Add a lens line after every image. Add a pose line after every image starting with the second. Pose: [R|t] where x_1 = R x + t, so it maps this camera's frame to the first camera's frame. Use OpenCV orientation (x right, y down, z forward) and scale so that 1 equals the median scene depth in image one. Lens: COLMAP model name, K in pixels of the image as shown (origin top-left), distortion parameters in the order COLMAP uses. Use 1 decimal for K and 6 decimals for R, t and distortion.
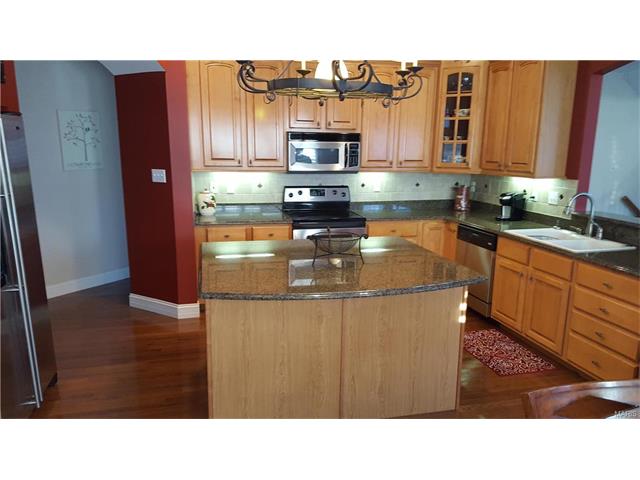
lens RADIAL K [[465.4, 0, 320.0], [0, 465.4, 240.0], [0, 0, 1]] dist [0.165300, -0.246344]
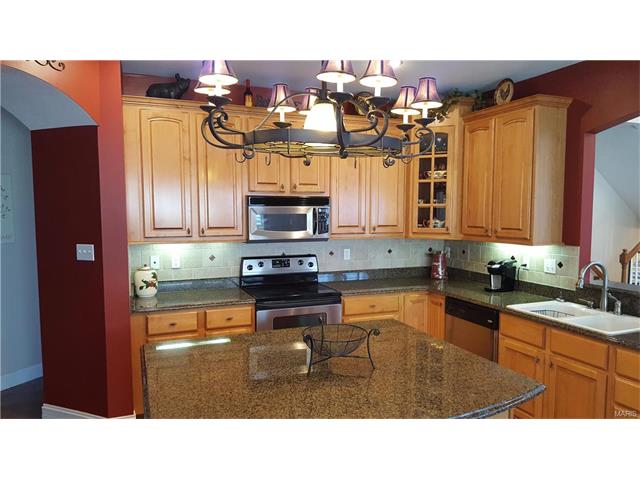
lens RADIAL K [[465.4, 0, 320.0], [0, 465.4, 240.0], [0, 0, 1]] dist [0.165300, -0.246344]
pose [[0.990305, -0.022696, 0.137045, -0.055931], [0.039839, 0.991523, -0.123671, -0.038670], [-0.133077, 0.127931, 0.982814, 0.150324]]
